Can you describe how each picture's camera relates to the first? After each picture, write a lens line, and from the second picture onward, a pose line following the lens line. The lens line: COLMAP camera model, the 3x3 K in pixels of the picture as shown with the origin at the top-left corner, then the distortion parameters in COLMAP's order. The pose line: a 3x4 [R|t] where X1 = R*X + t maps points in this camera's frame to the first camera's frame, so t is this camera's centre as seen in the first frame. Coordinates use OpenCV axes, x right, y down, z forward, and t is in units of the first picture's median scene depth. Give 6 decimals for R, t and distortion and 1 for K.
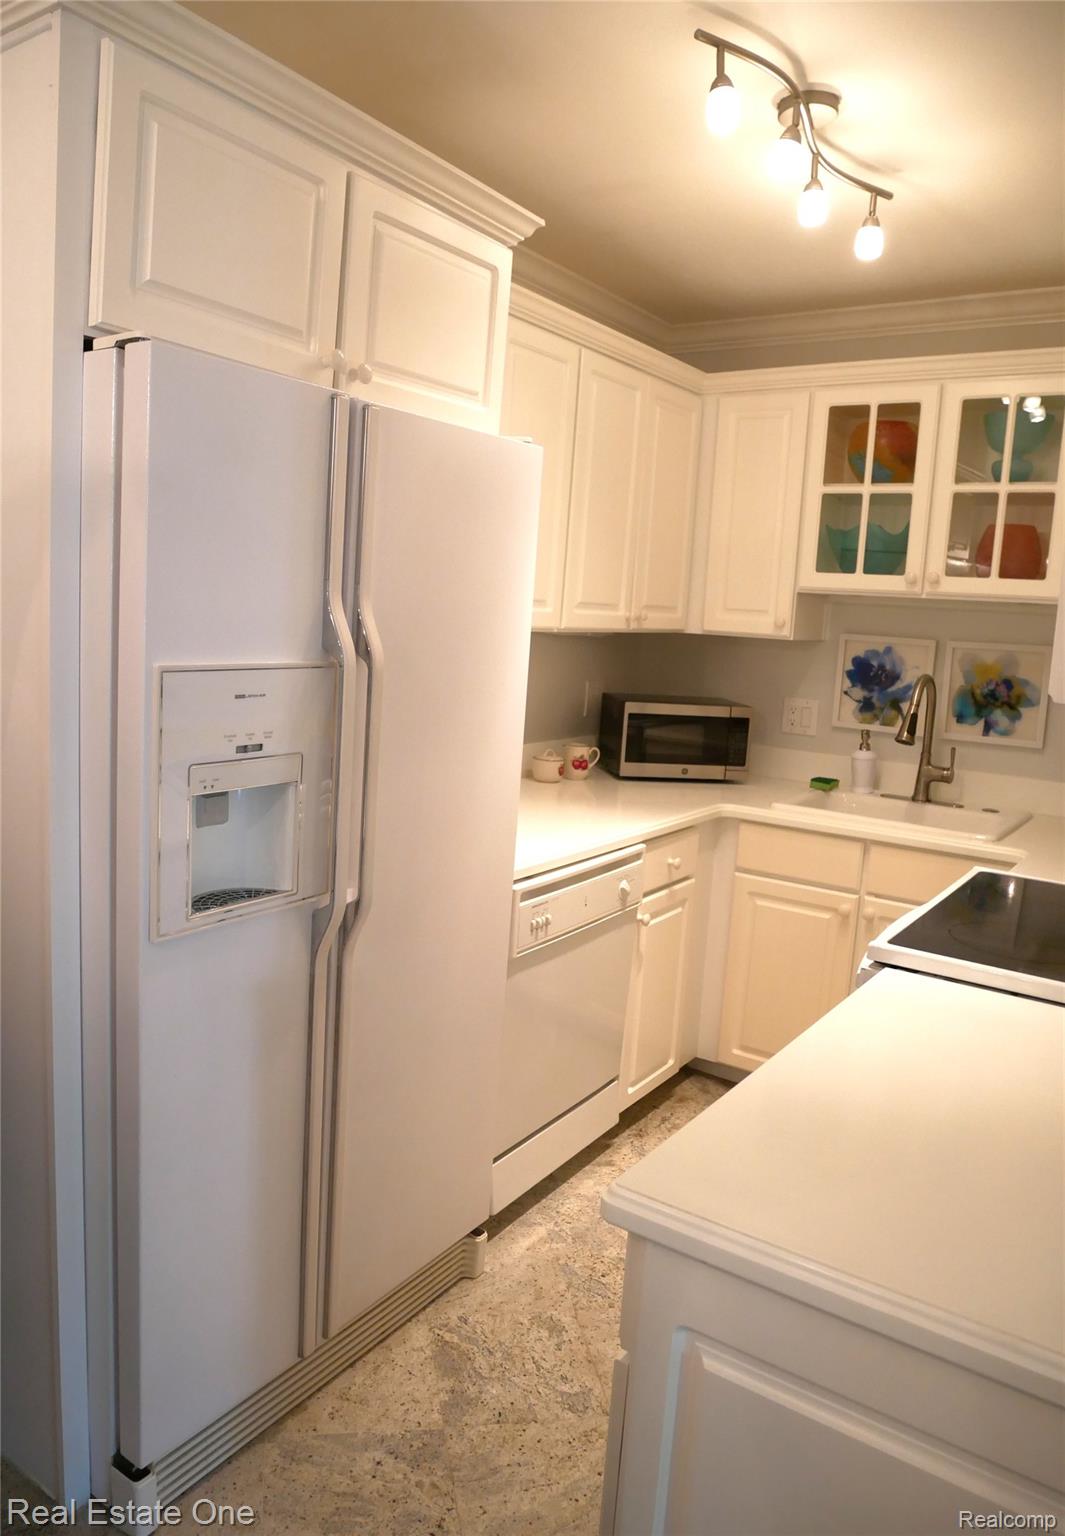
lens RADIAL K [[1086.7, 0, 524.8], [0, 1086.7, 766.4], [0, 0, 1]] dist [-0.061799, 0.017564]
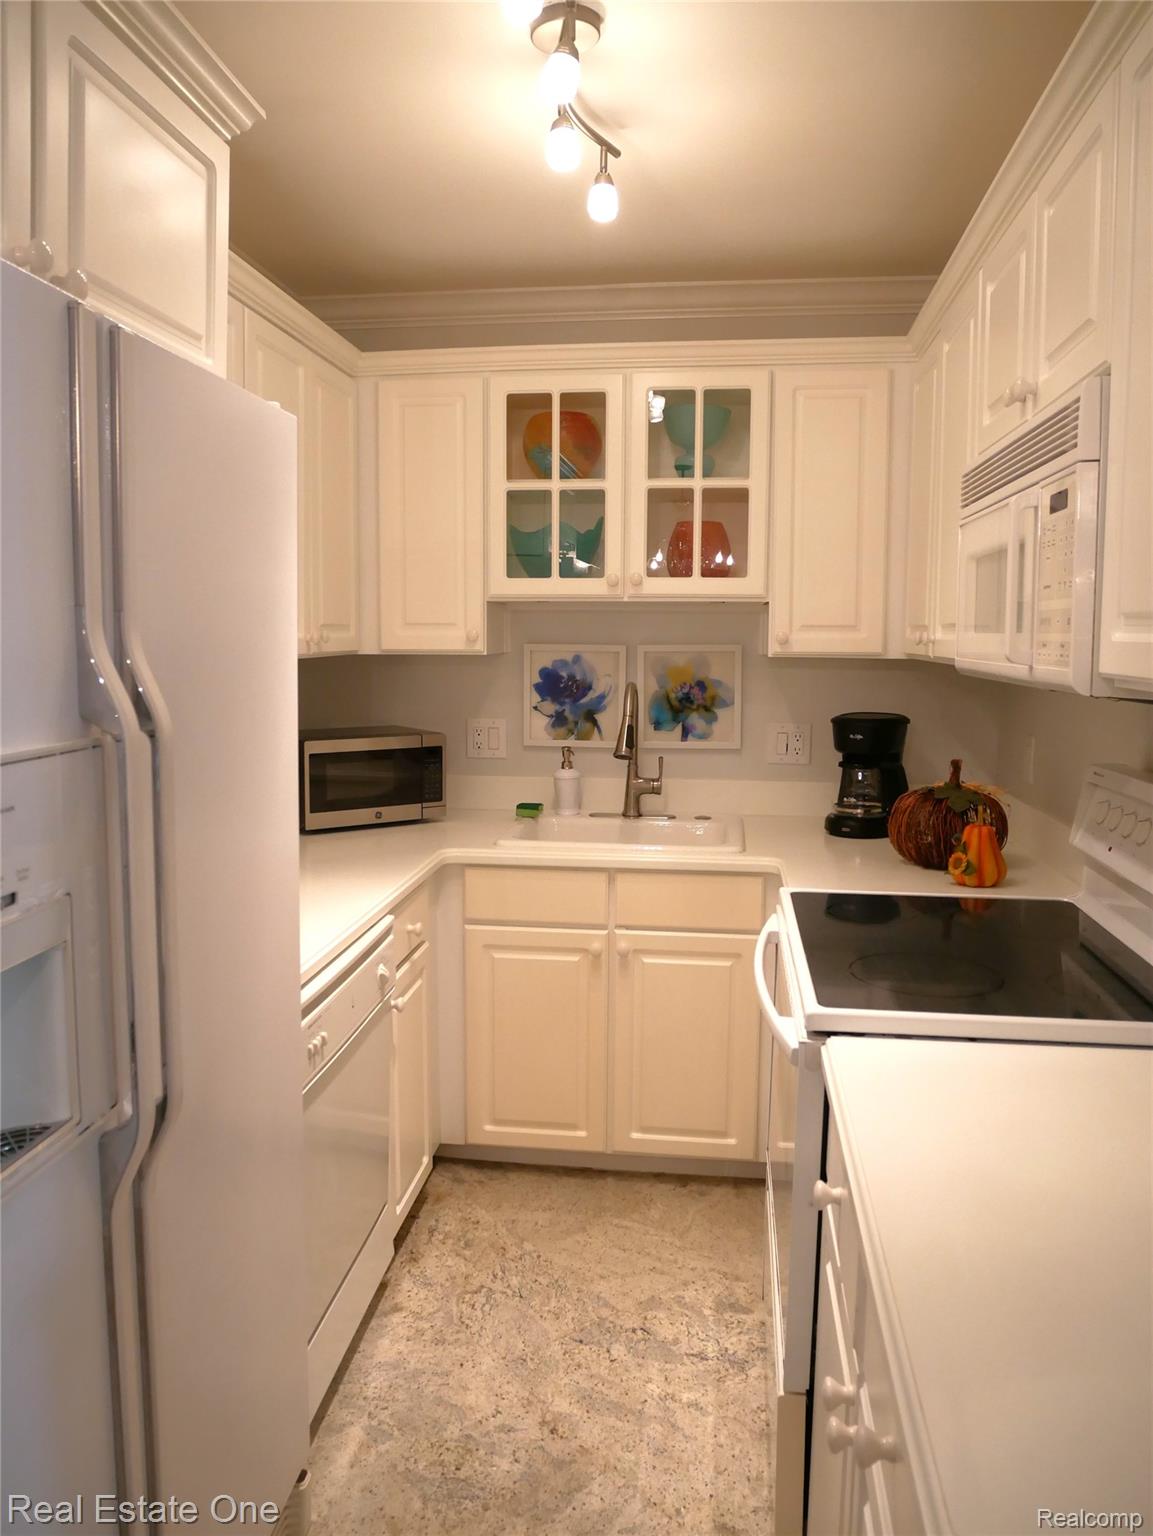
lens RADIAL K [[1101.6, 0, 563.9], [0, 1101.6, 765.8], [0, 0, 1]] dist [-0.074874, 0.027919]
pose [[0.890540, -0.102025, 0.443316, -0.114297], [0.108330, 0.994052, 0.011157, -0.030897], [-0.441817, 0.038089, 0.896296, 0.173343]]
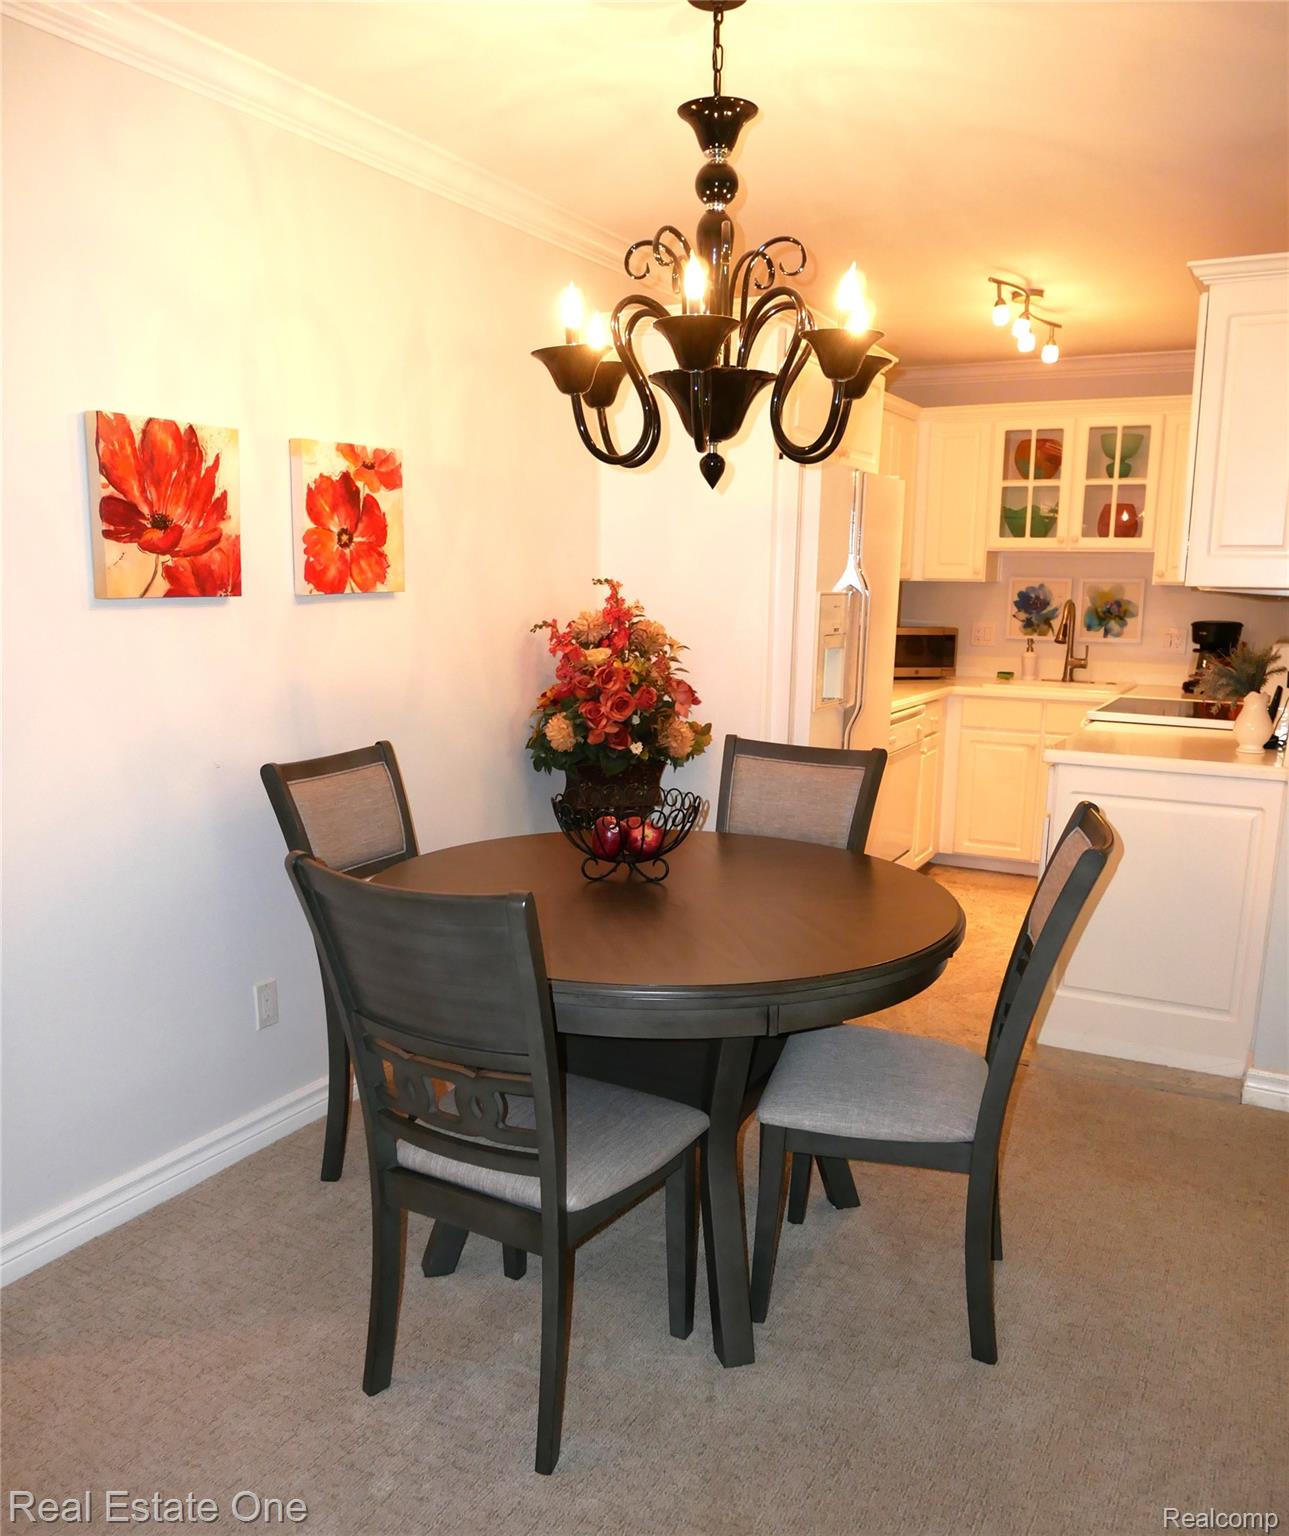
lens RADIAL K [[1252.1, 0, 664.7], [0, 1252.1, 863.3], [0, 0, 1]] dist [-0.052317, 0.003335]
pose [[0.990884, -0.071162, 0.114389, -0.473742], [0.061746, 0.994563, 0.083853, 0.114984], [-0.119734, -0.076026, 0.989891, -0.802859]]
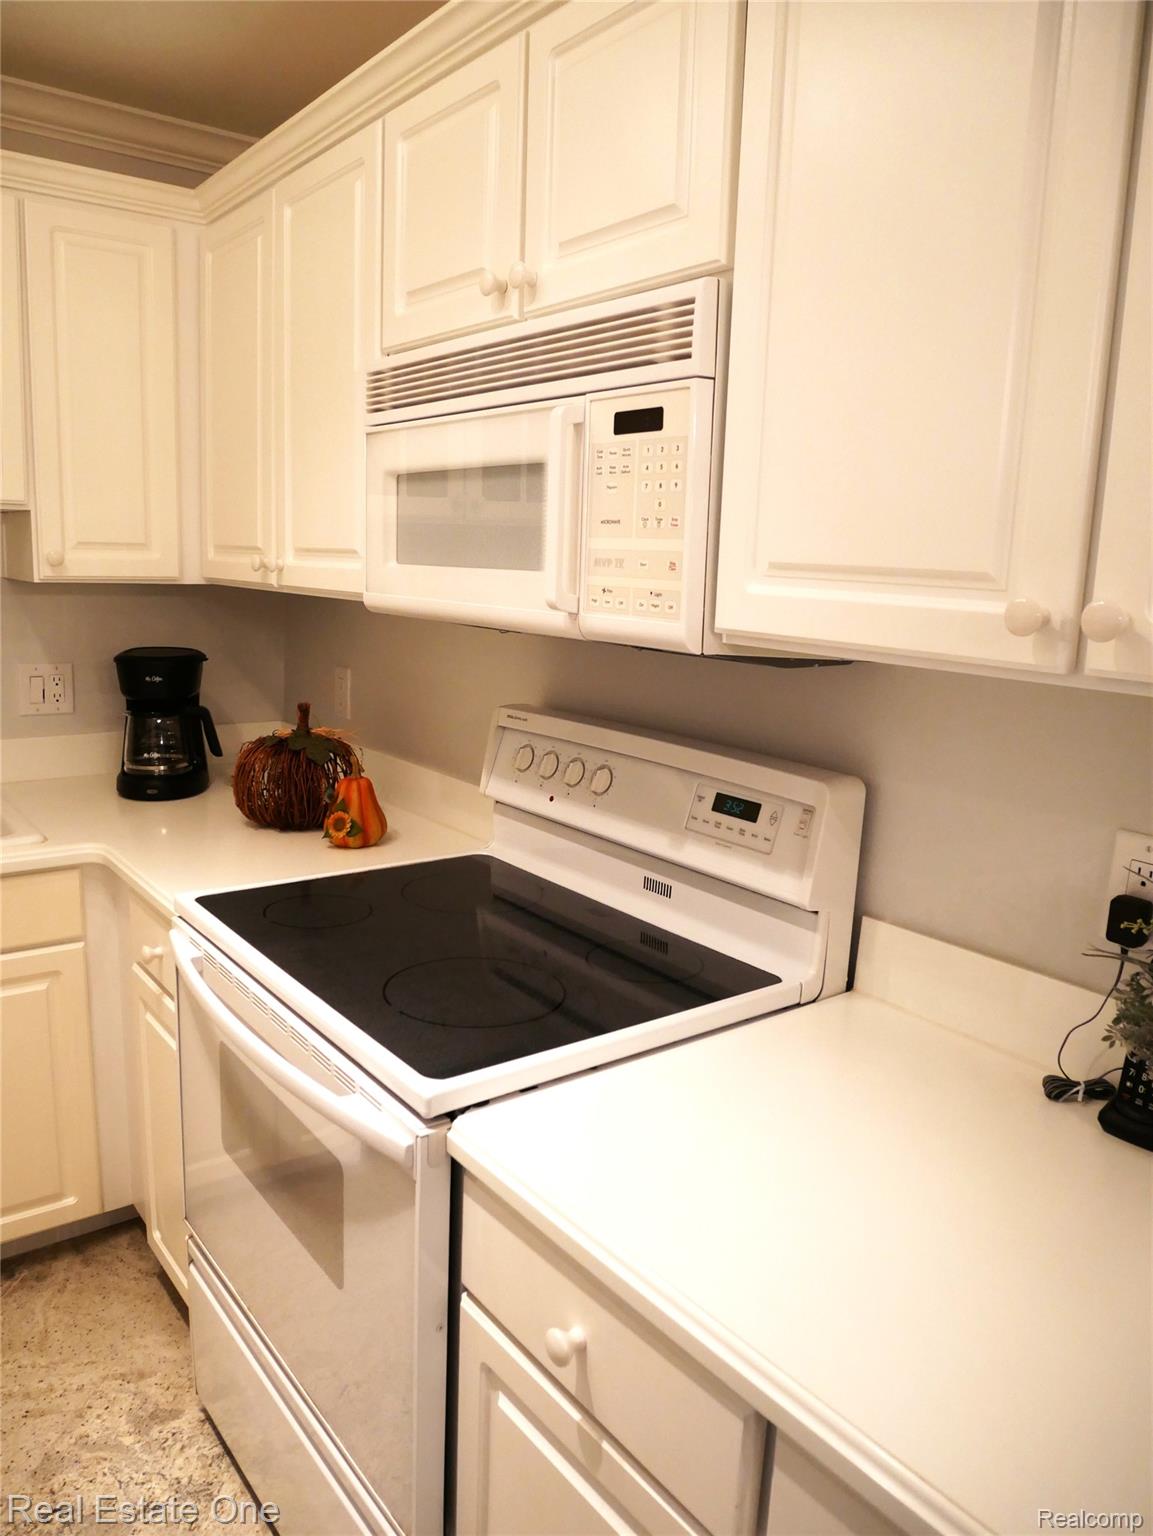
lens RADIAL K [[1101.6, 0, 577.7], [0, 1101.6, 772.4], [0, 0, 1]] dist [-0.074874, 0.027919]
pose [[0.312768, -0.221194, 0.923715, -0.108295], [0.119457, 0.973945, 0.192774, -0.065244], [-0.942288, 0.050051, 0.331042, 0.358626]]
